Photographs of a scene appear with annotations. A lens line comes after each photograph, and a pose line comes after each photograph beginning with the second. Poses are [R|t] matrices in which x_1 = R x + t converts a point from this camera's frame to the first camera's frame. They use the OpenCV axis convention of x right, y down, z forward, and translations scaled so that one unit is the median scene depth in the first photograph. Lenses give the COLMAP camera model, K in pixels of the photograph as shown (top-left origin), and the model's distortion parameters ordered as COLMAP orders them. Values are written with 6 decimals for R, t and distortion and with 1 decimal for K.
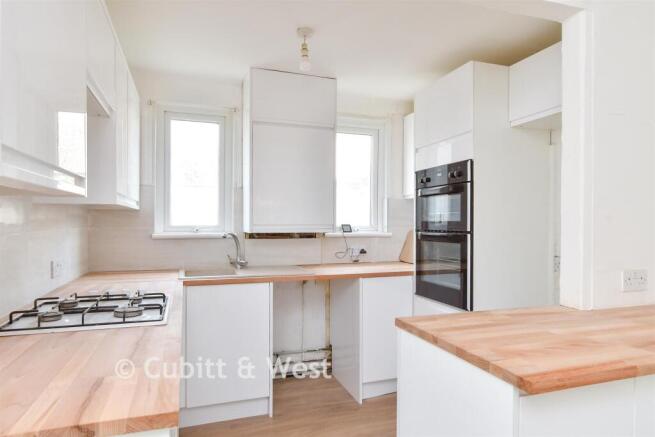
lens RADIAL K [[393.4, 0, 327.5], [0, 393.4, 218.5], [0, 0, 1]] dist [0.001798, 0.000205]
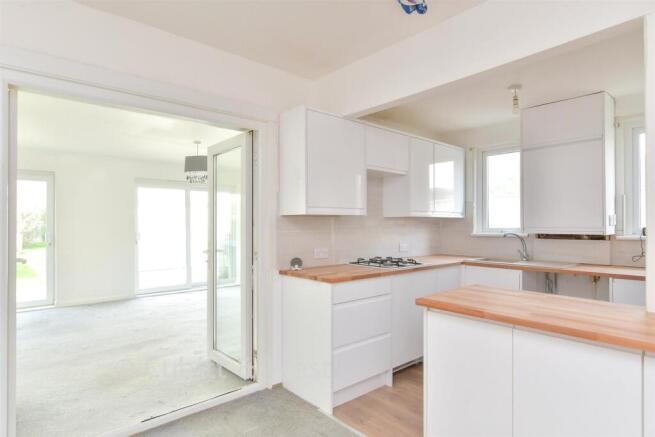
lens RADIAL K [[361.6, 0, 327.5], [0, 361.6, 218.5], [0, 0, 1]] dist [0.000058, 0.000118]
pose [[0.371473, -0.020313, -0.928221, 0.635525], [0.008628, 0.999793, -0.018426, 0.003071], [0.928404, -0.001164, 0.371572, -0.061380]]
